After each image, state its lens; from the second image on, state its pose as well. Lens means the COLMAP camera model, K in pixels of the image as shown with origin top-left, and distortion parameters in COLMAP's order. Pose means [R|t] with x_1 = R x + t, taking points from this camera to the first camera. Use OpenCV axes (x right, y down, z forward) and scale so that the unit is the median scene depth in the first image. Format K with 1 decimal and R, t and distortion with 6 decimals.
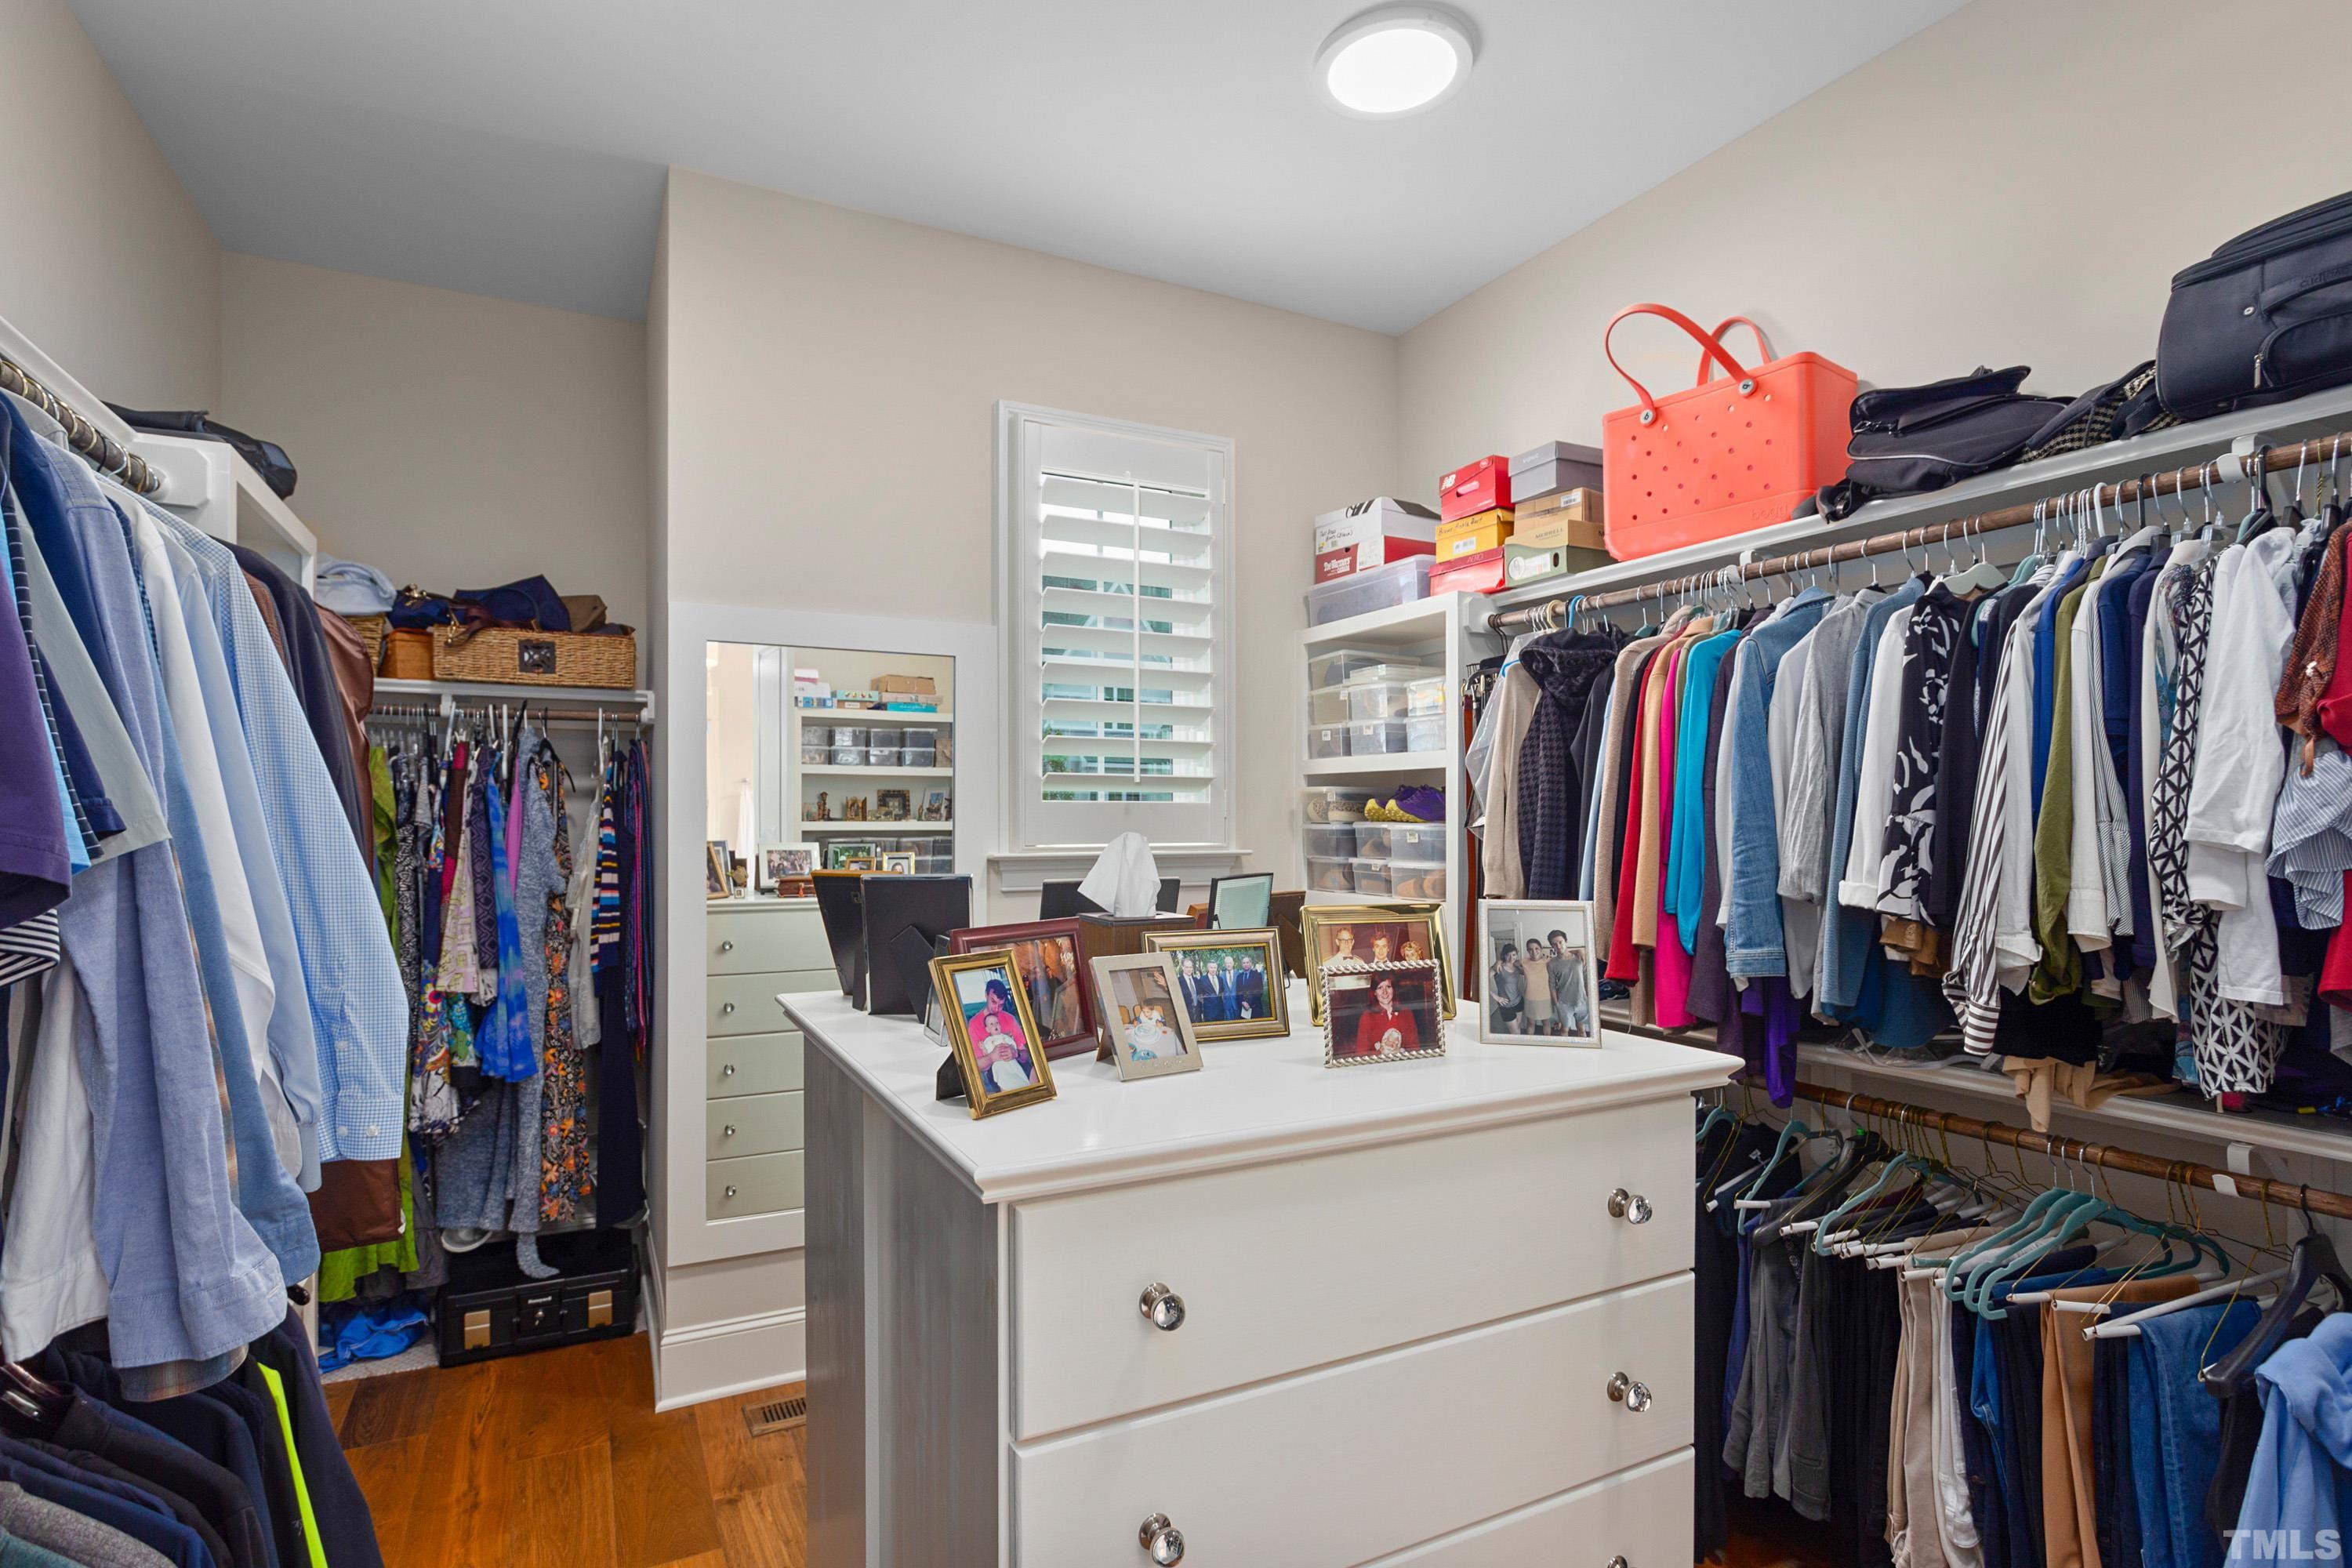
lens RADIAL K [[1164.9, 0, 1129.2], [0, 1164.9, 826.1], [0, 0, 1]] dist [-0.006111, 0.002187]
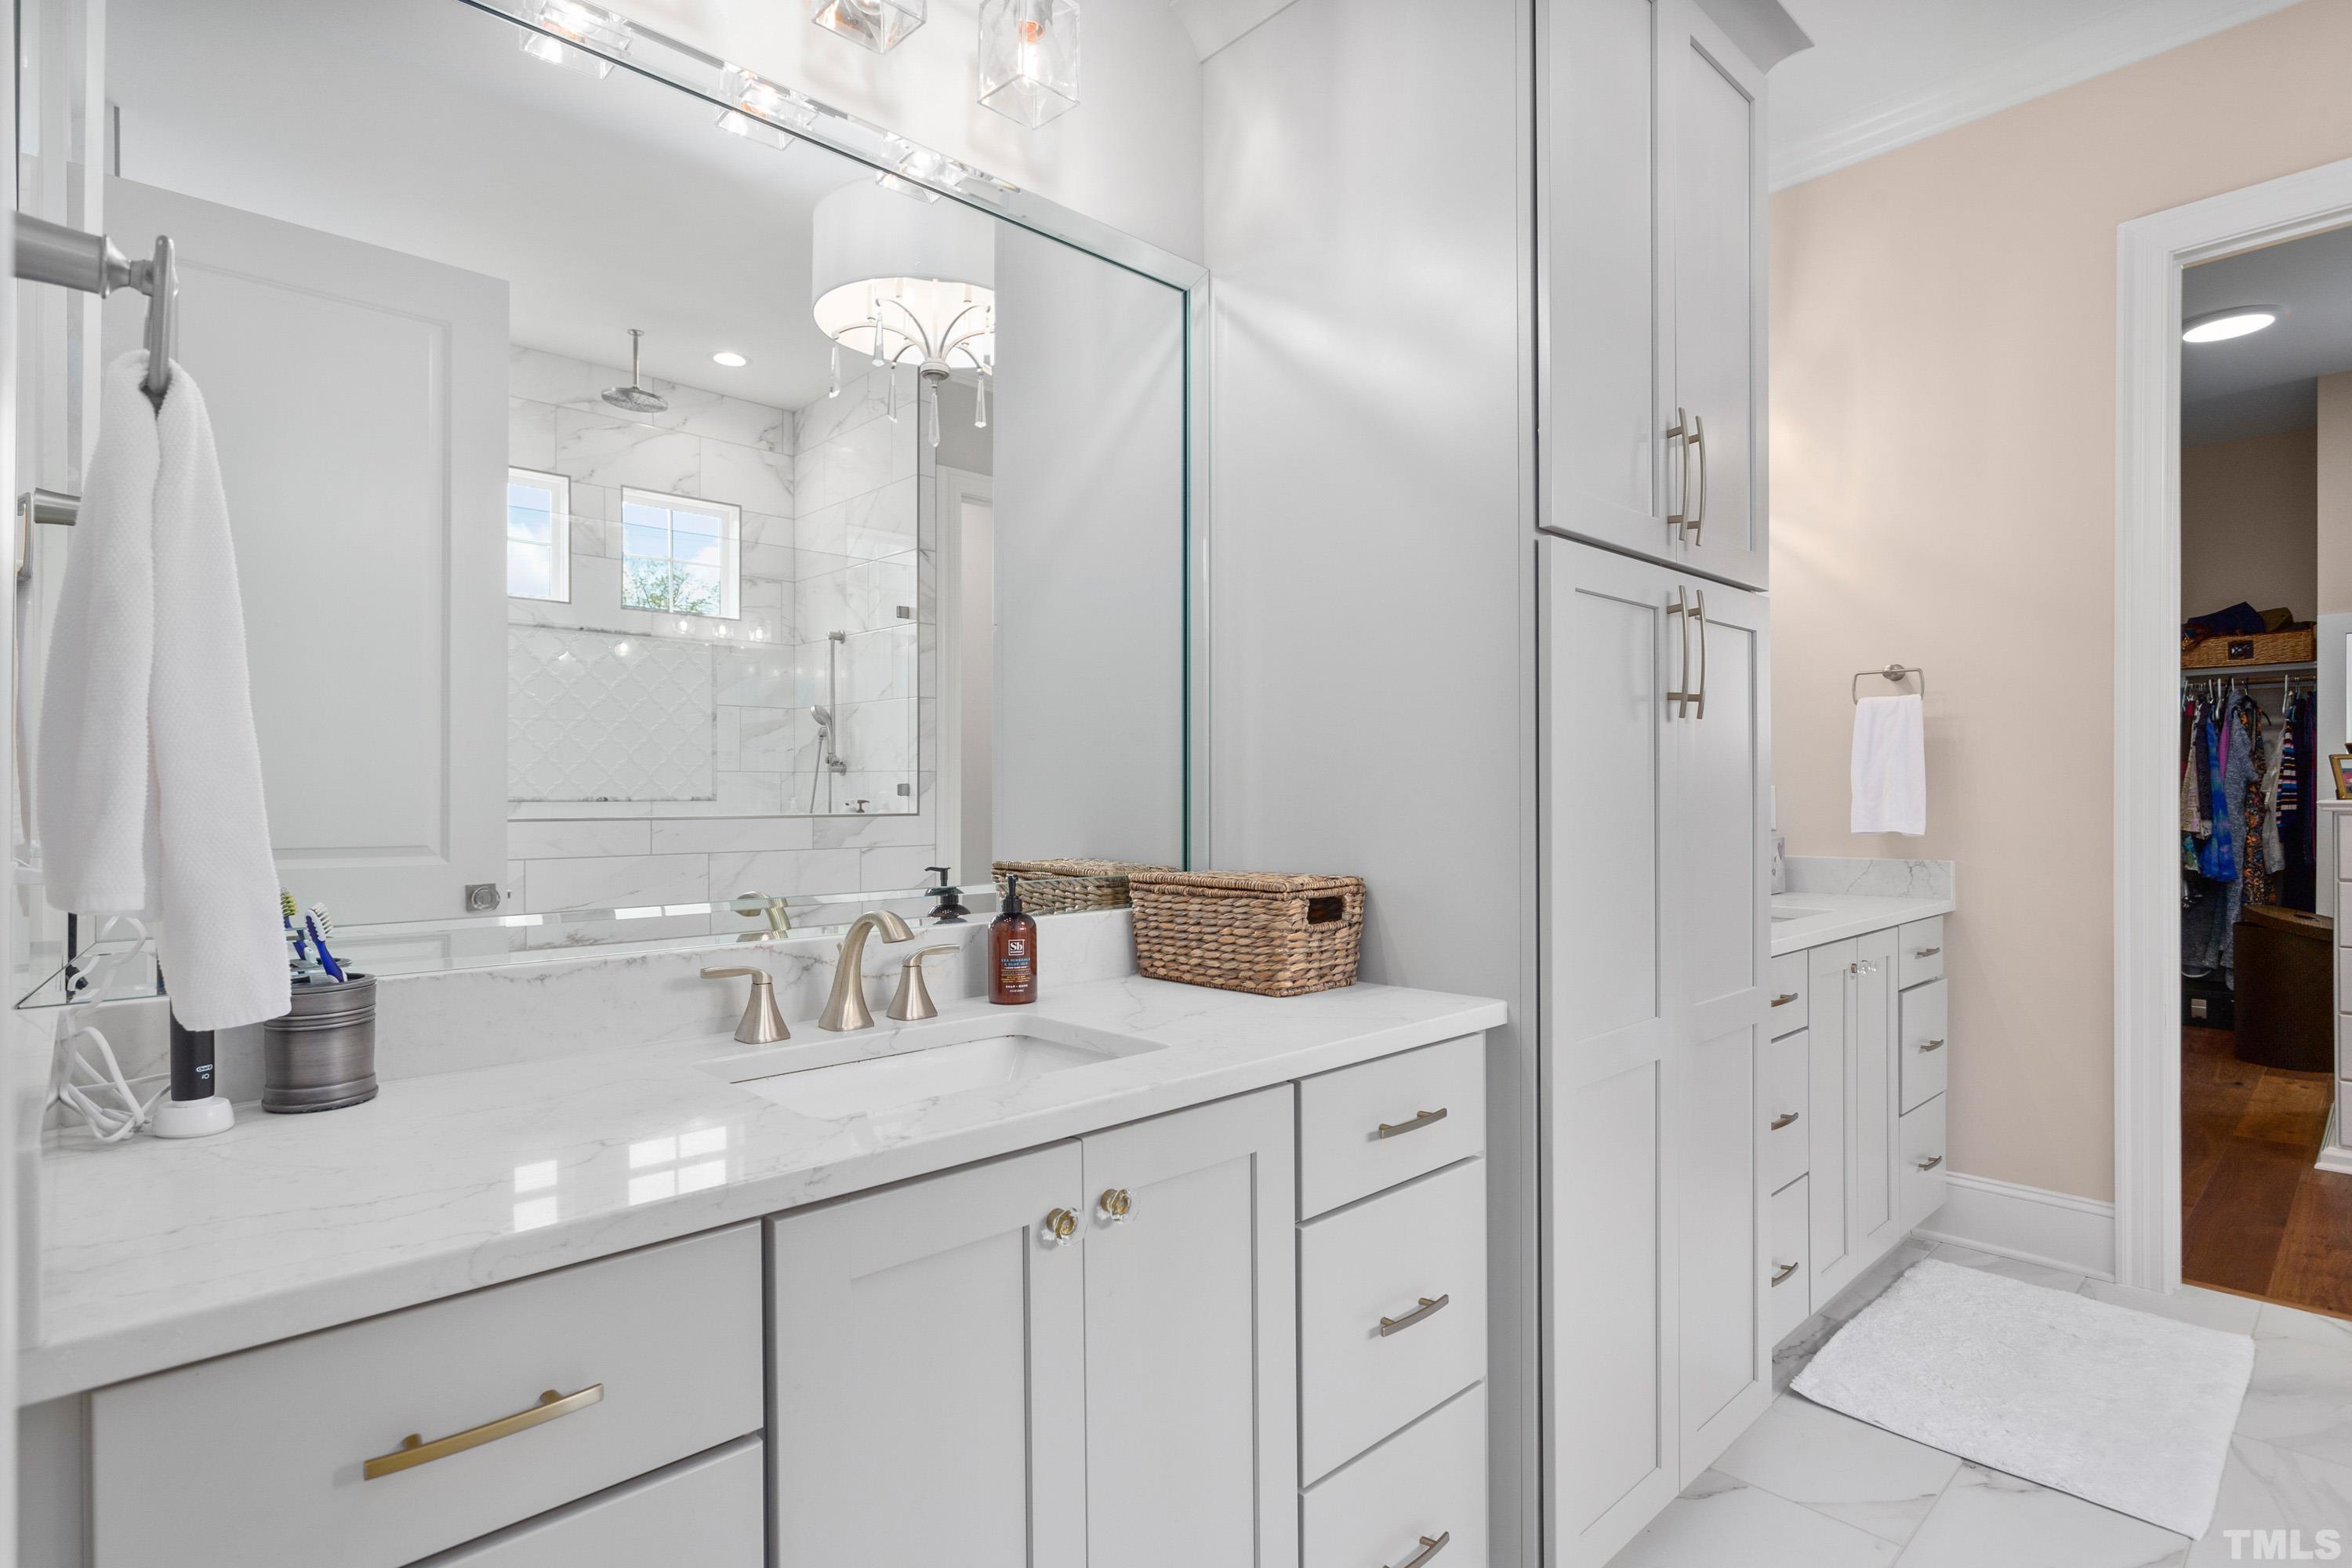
lens RADIAL K [[1164.9, 0, 1172.7], [0, 1164.9, 807.5], [0, 0, 1]] dist [-0.006111, 0.002187]
pose [[0.294730, -0.008819, -0.955540, 0.714480], [-0.010135, 0.999872, -0.012354, 0.135792], [0.955527, 0.013325, 0.294603, -1.095690]]
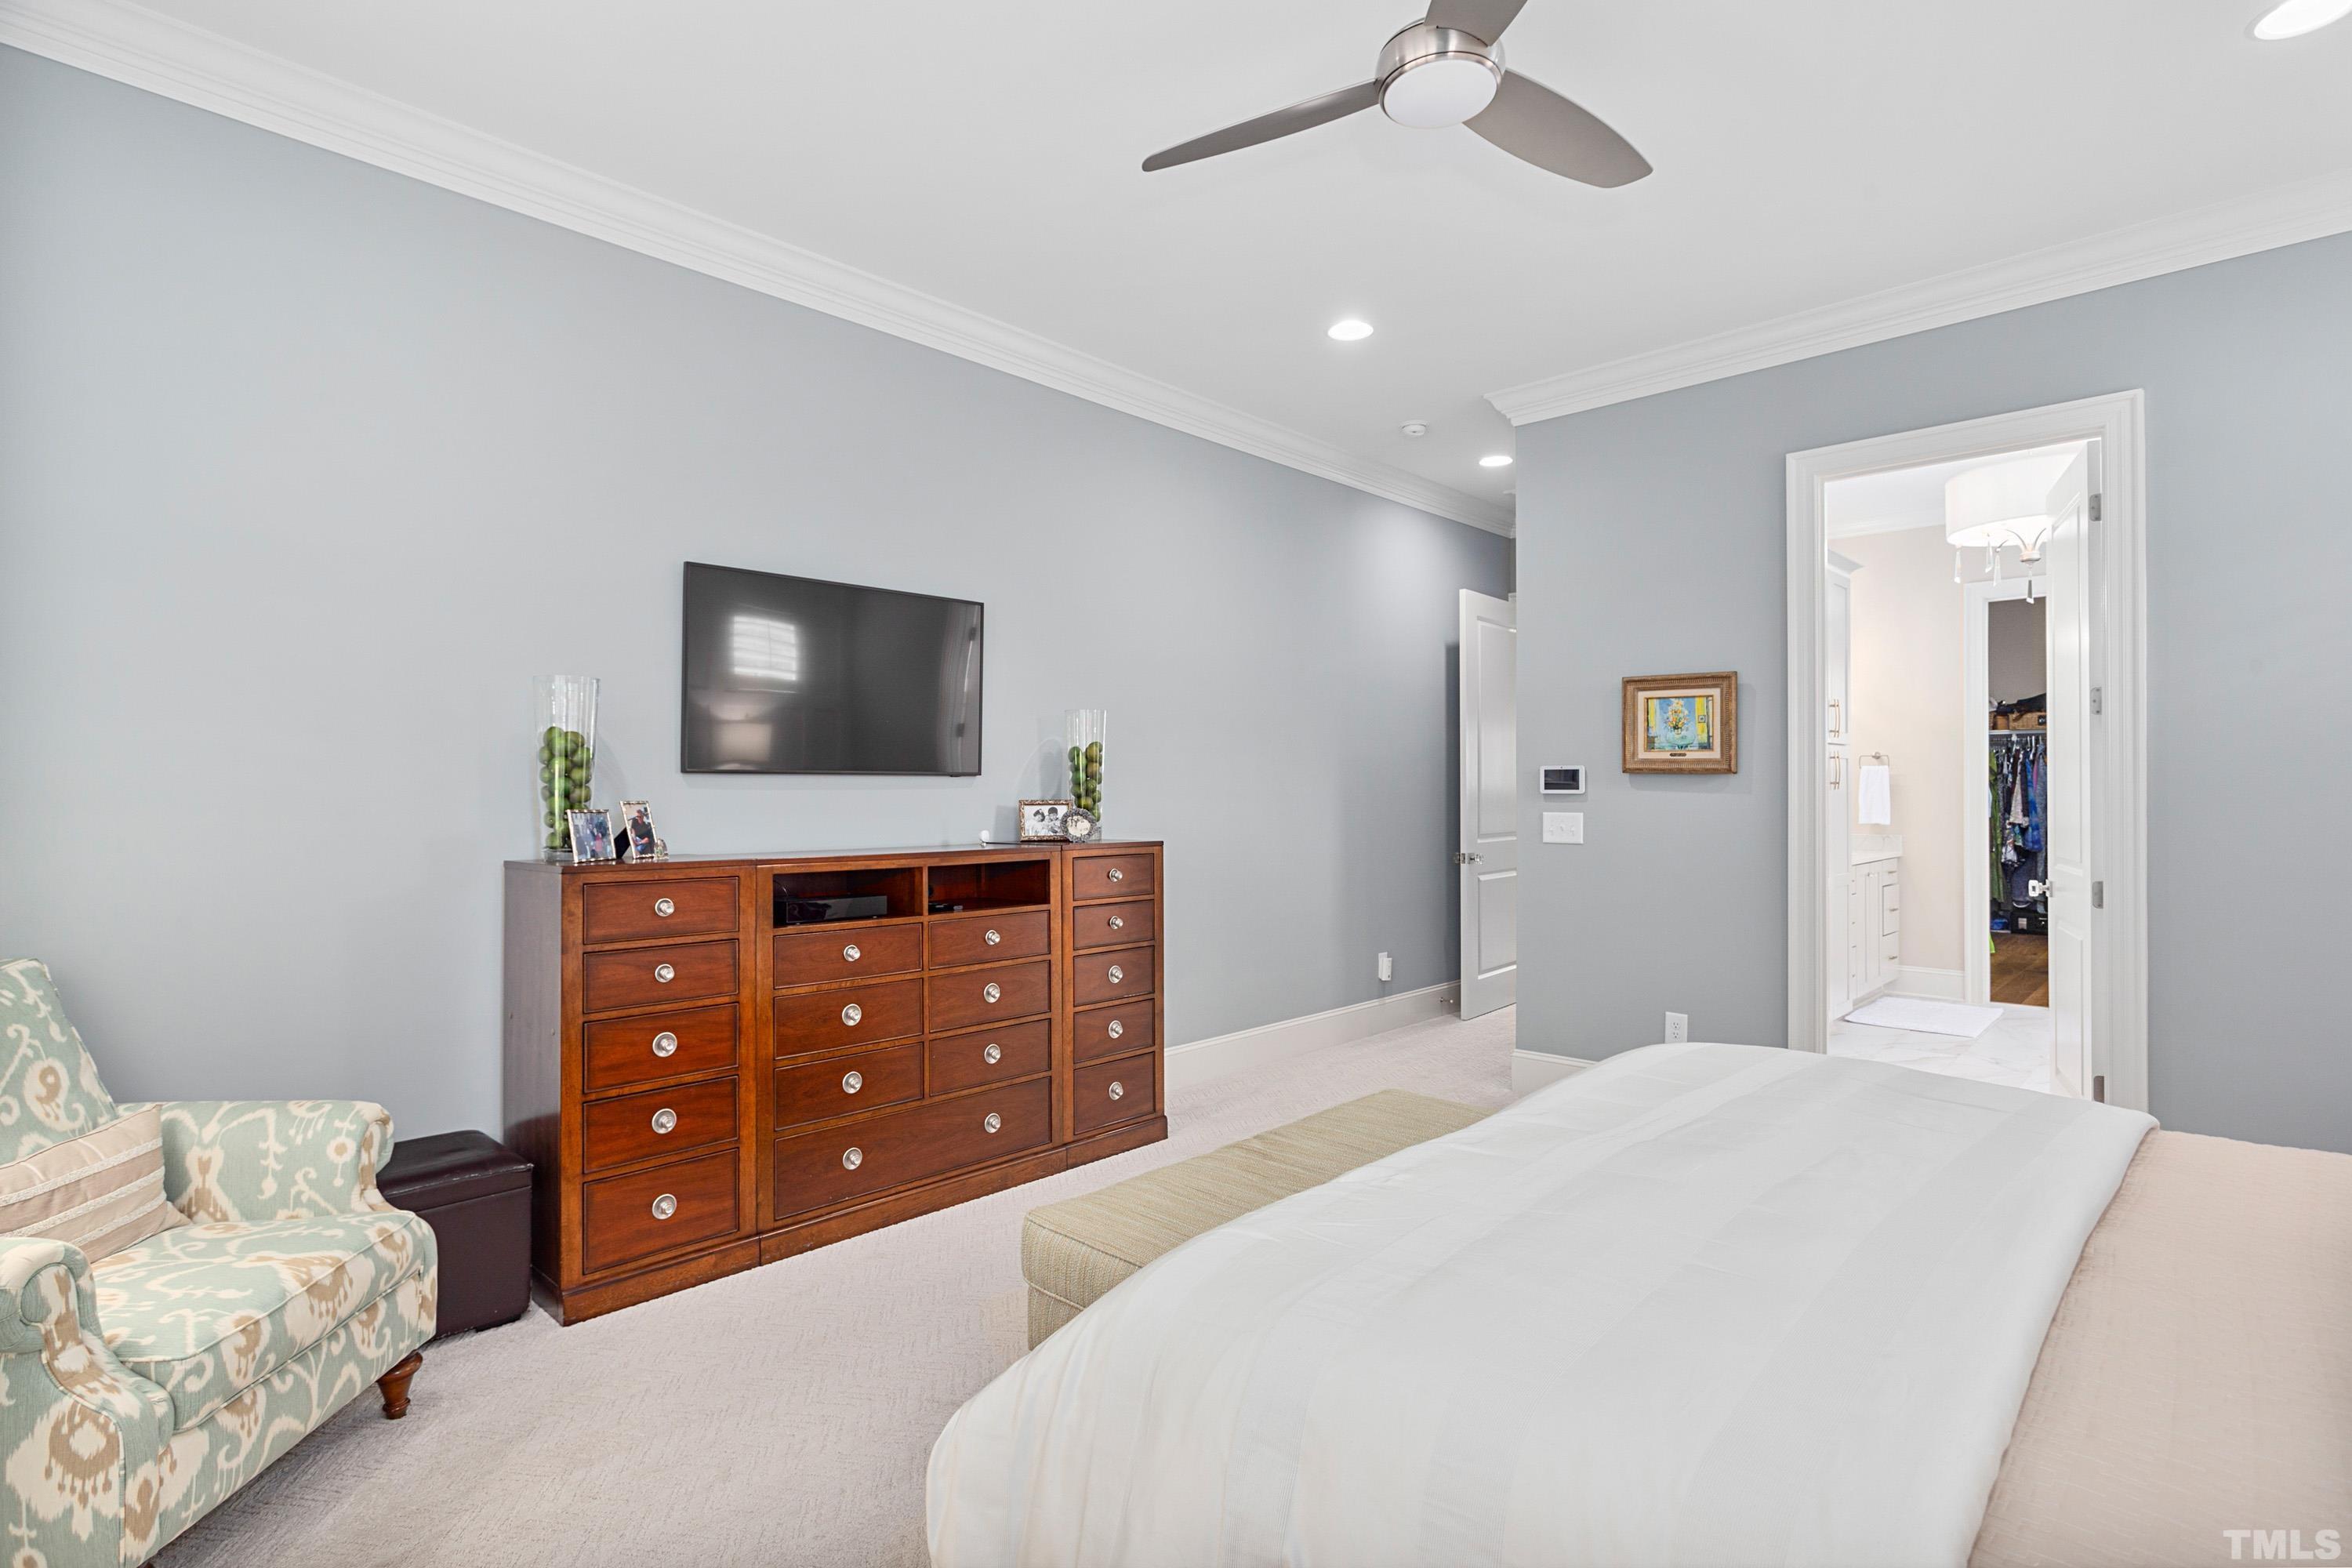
lens RADIAL K [[1164.9, 0, 1168.7], [0, 1164.9, 786.6], [0, 0, 1]] dist [-0.006111, 0.002187]
pose [[0.350162, -0.016387, -0.936546, 1.623367], [-0.012235, 0.999682, -0.022067, 0.133781], [0.936609, 0.019186, 0.349850, -2.344059]]
